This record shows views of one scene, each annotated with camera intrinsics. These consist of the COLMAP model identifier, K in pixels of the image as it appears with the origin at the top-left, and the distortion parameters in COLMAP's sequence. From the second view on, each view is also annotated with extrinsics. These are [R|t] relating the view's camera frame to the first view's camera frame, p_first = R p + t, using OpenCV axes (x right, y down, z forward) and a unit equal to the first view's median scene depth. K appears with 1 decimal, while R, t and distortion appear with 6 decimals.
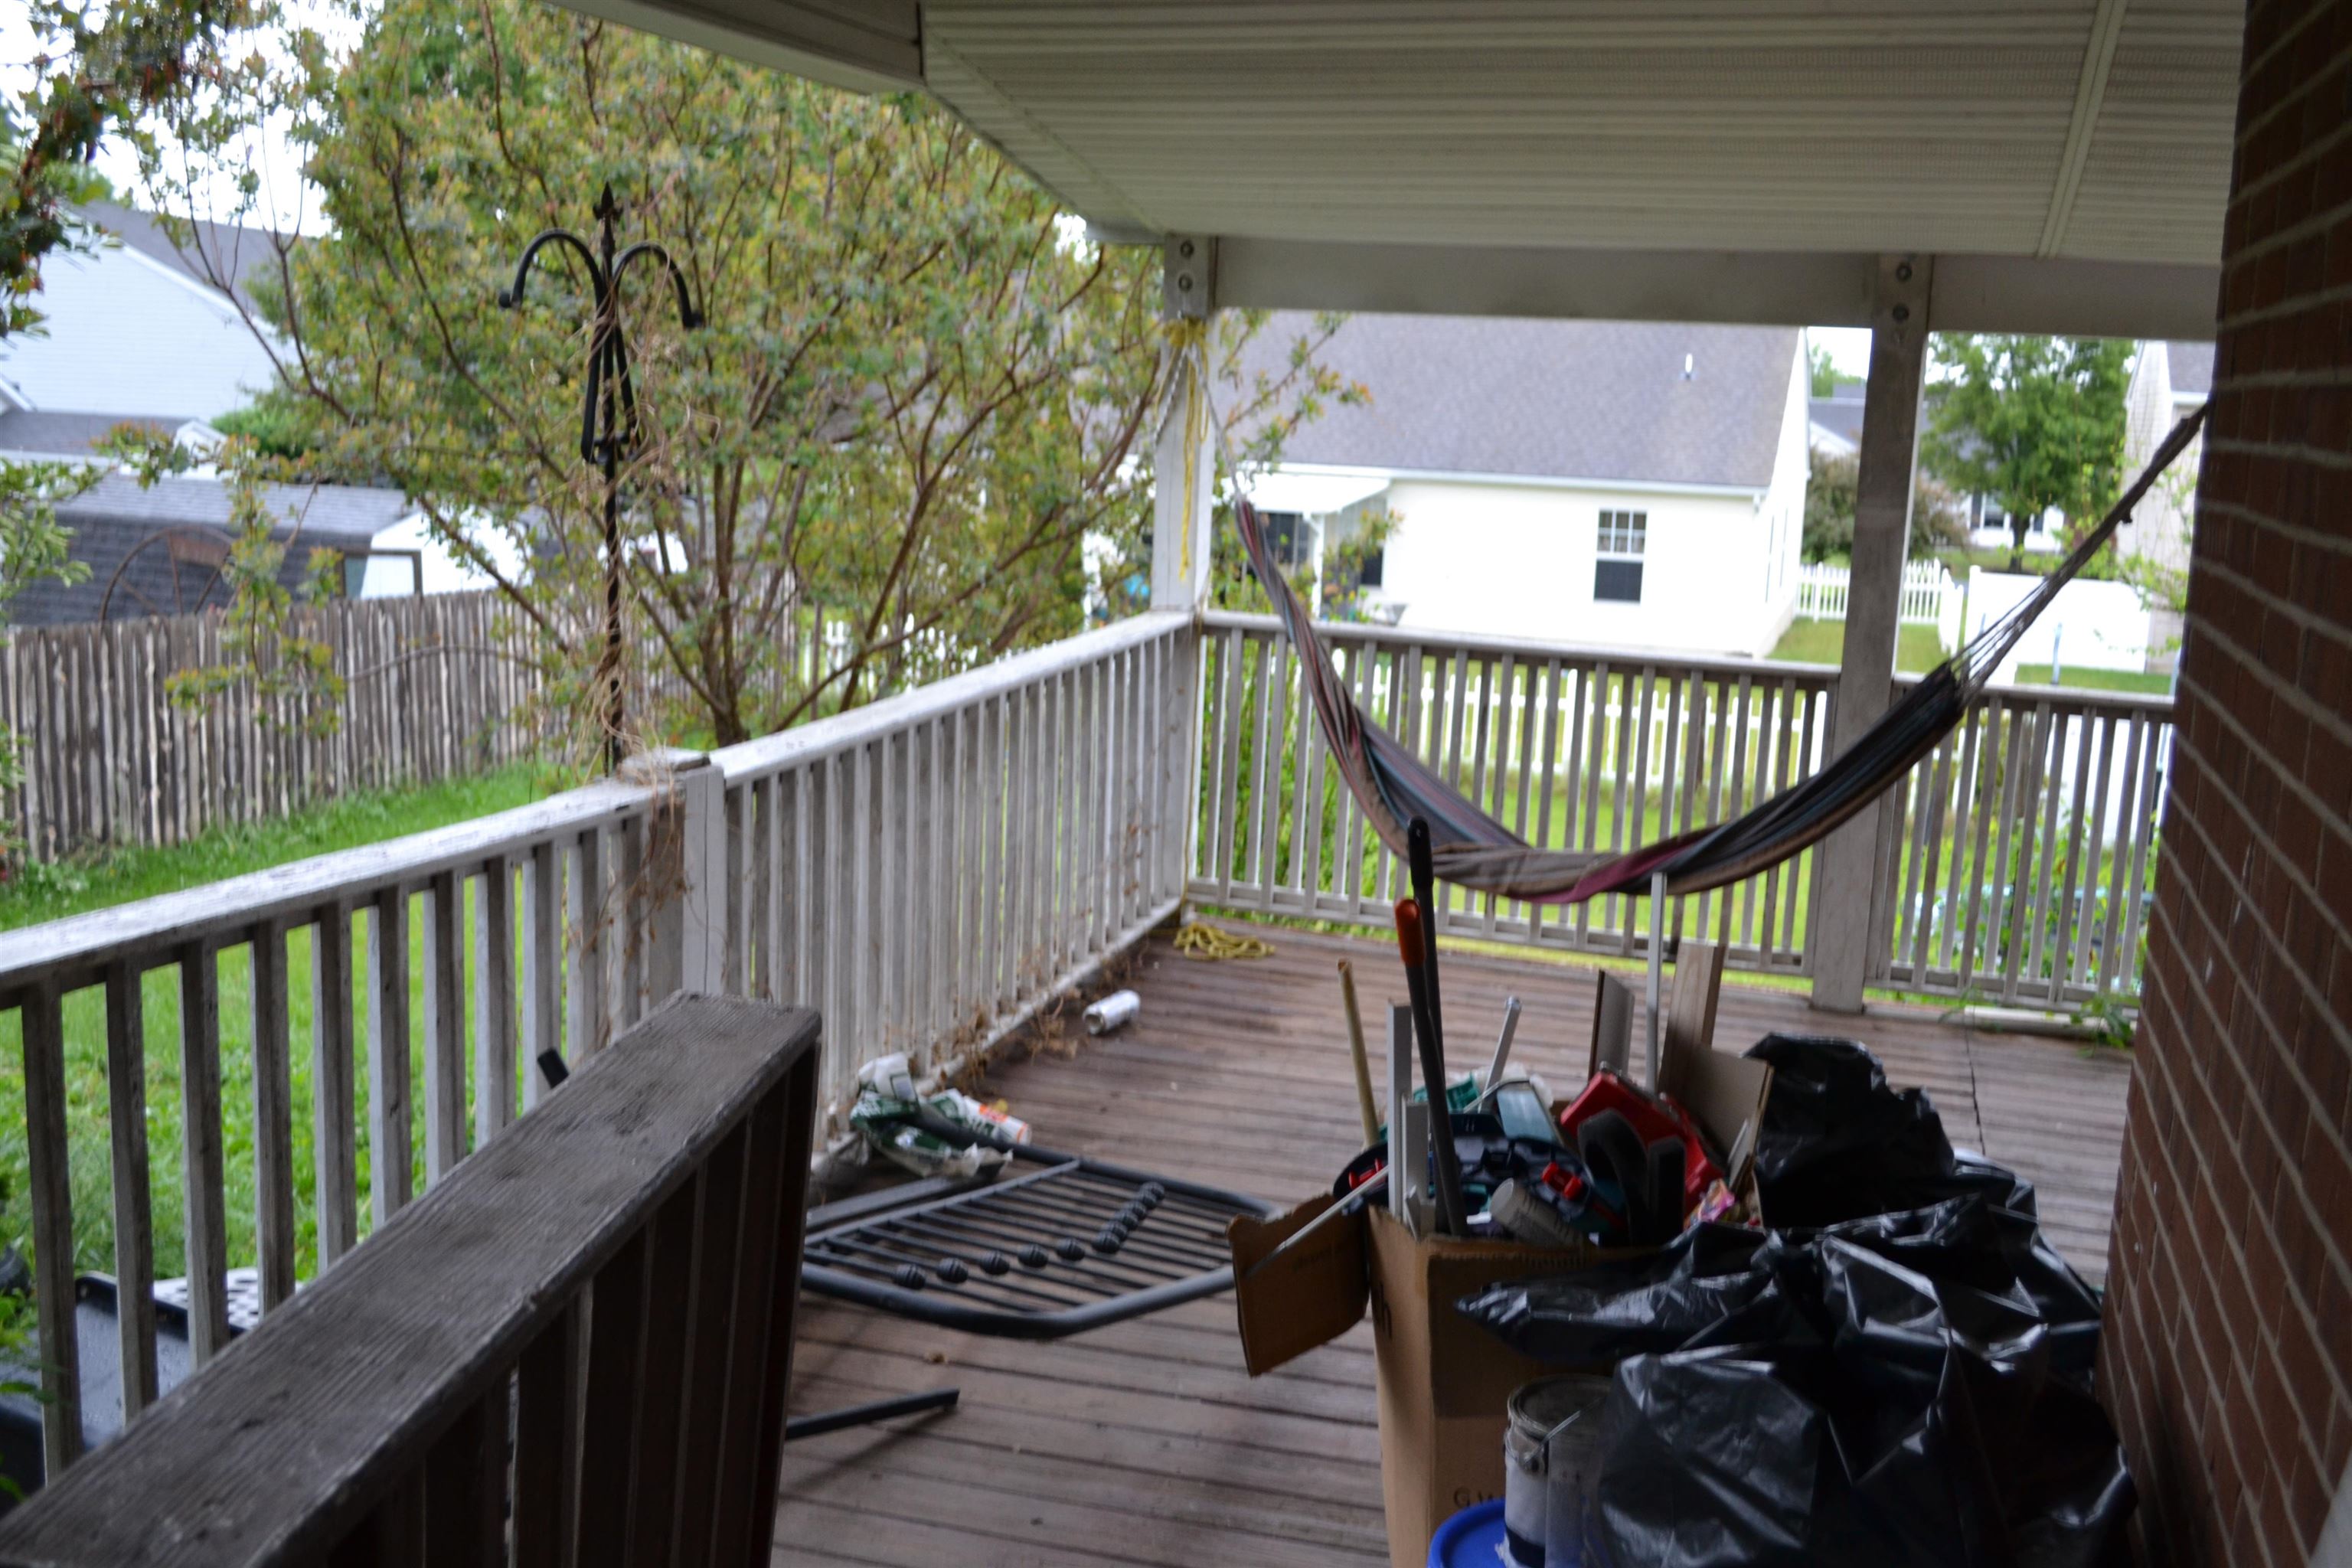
lens RADIAL K [[2301.8, 0, 1180.6], [0, 2301.8, 782.7], [0, 0, 1]] dist [-0.050636, 0.000000]
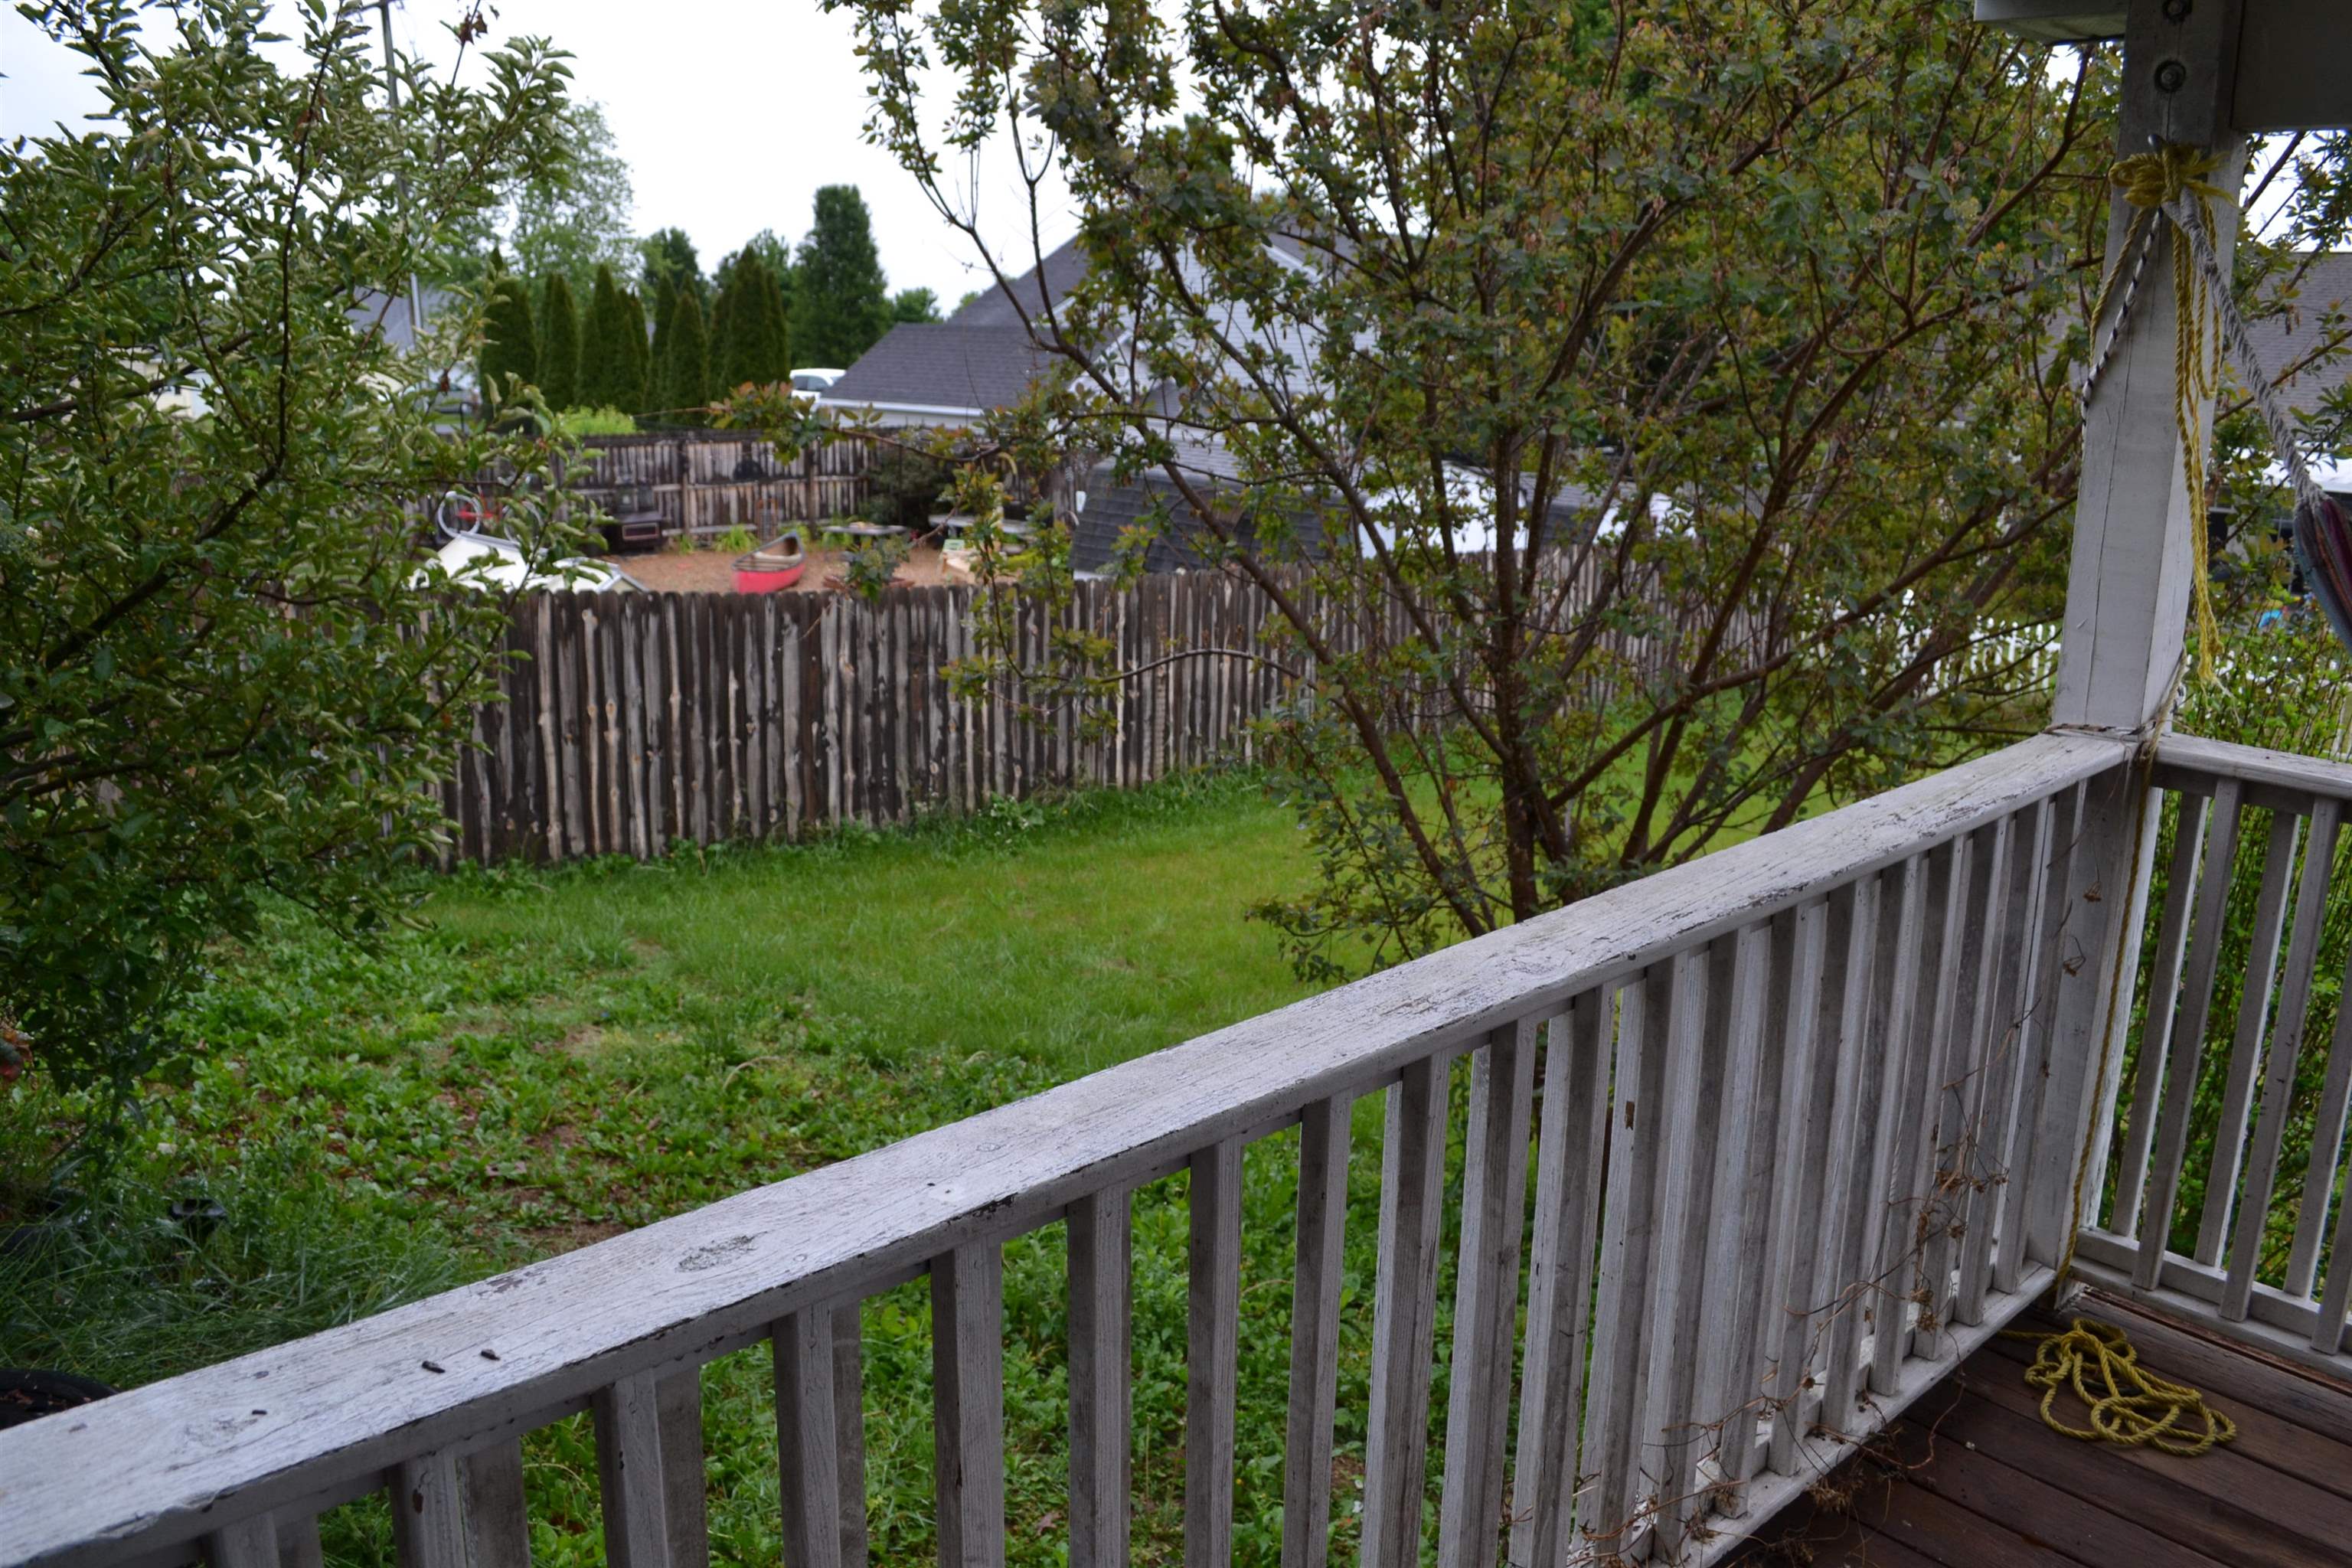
lens RADIAL K [[1875.3, 0, 1169.9], [0, 1875.3, 775.8], [0, 0, 1]] dist [-0.080112, 0.011162]
pose [[0.864630, 0.090905, -0.494116, 0.015530], [-0.069034, 0.995662, 0.062378, -0.054945], [0.497644, -0.019823, 0.867155, 0.387622]]
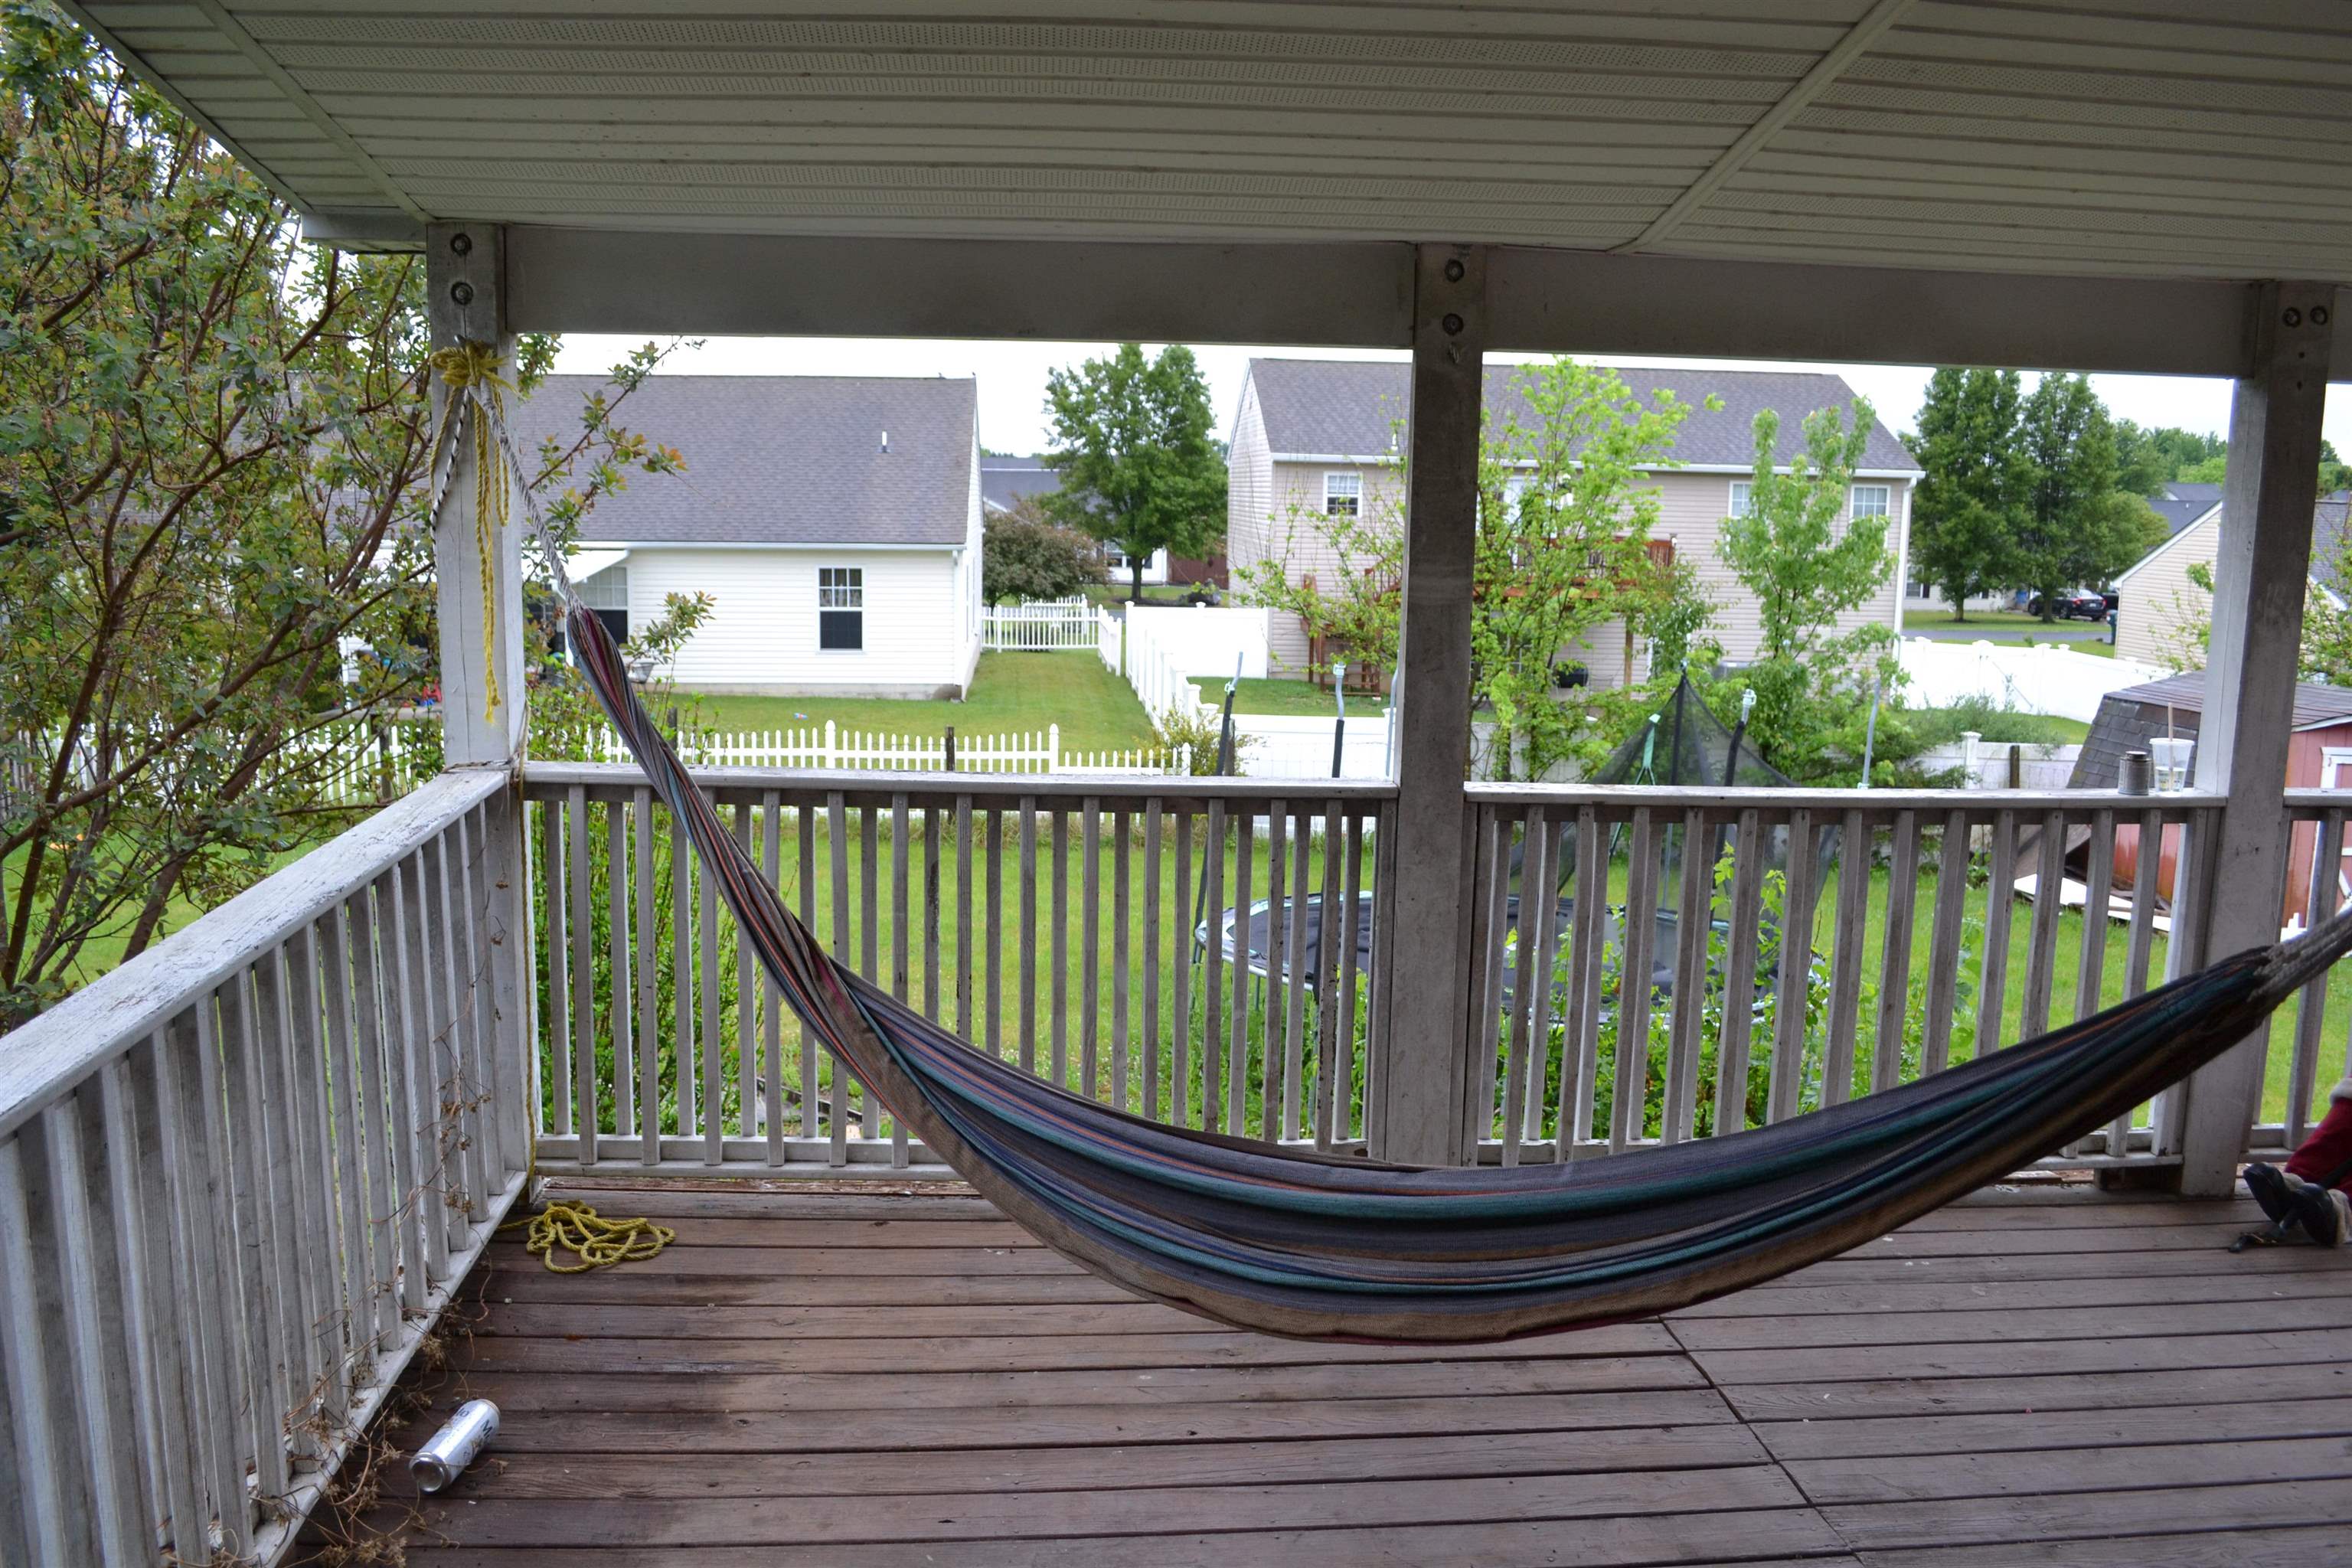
lens RADIAL K [[1875.3, 0, 1162.4], [0, 1875.3, 796.6], [0, 0, 1]] dist [-0.080112, 0.011162]
pose [[0.929268, -0.084907, 0.359516, -0.009779], [0.082979, 0.996334, 0.020822, -0.043545], [-0.359966, 0.010483, 0.932907, 0.289369]]
